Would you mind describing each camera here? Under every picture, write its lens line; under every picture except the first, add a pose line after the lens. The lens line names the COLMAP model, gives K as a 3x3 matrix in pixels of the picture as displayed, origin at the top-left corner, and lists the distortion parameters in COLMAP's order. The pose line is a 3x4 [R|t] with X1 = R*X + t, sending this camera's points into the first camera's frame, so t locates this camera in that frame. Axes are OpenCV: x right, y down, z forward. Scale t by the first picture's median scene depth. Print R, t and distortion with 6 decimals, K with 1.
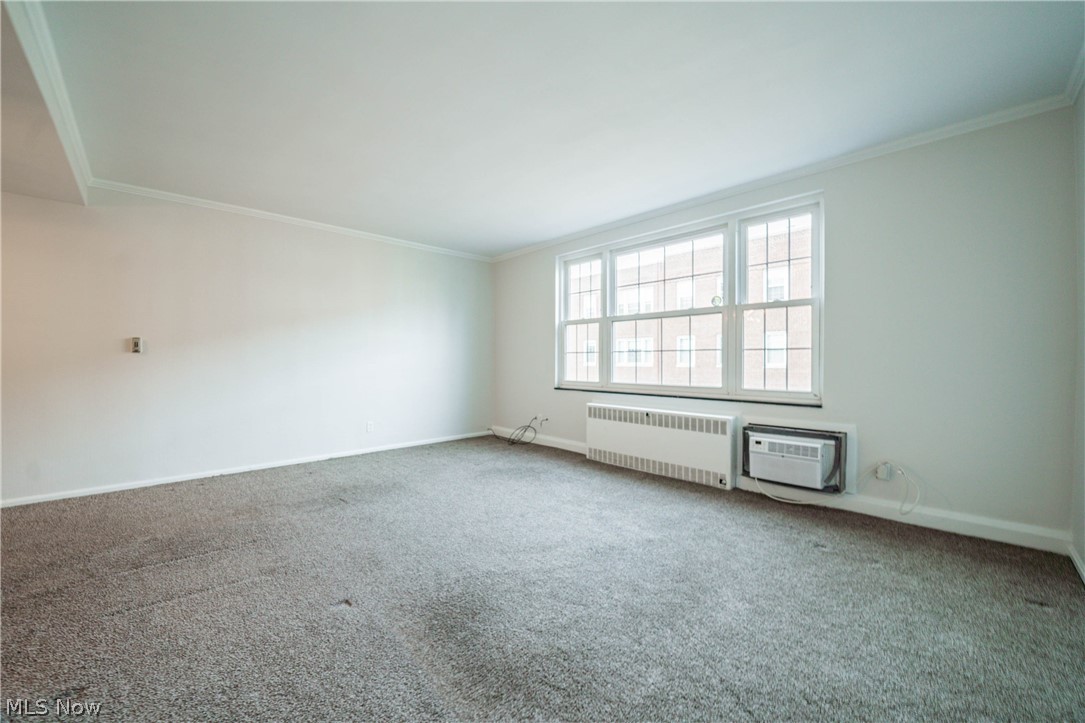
lens RADIAL K [[415.1, 0, 536.0], [0, 415.1, 361.2], [0, 0, 1]] dist [-0.025117, -0.000025]
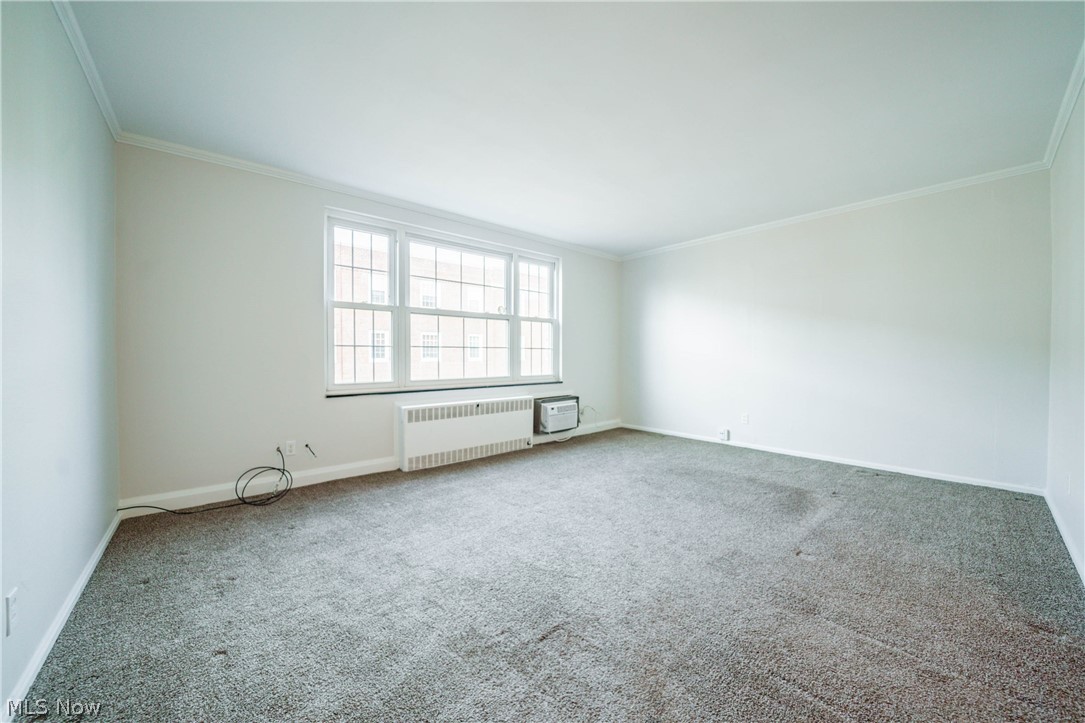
lens RADIAL K [[391.6, 0, 536.5], [0, 391.6, 362.4], [0, 0, 1]] dist [-0.025037, 0.000262]
pose [[0.049529, -0.016837, 0.998631, -0.749746], [0.003329, 0.999855, 0.016693, -0.001851], [-0.998767, 0.002498, 0.049578, 0.790718]]
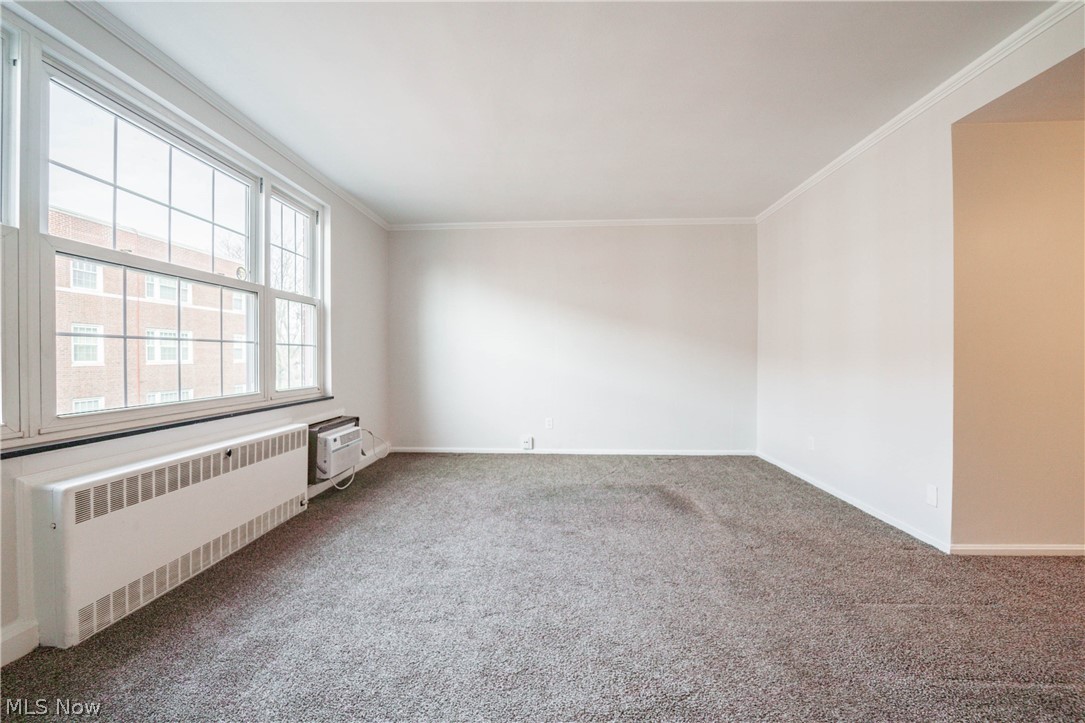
lens RADIAL K [[438.9, 0, 535.5], [0, 438.9, 360.3], [0, 0, 1]] dist [-0.027268, 0.000350]
pose [[-0.686056, -0.004828, 0.727533, -0.439575], [0.003725, 0.999942, 0.010148, -0.001658], [-0.727539, 0.009673, -0.685998, 1.093931]]
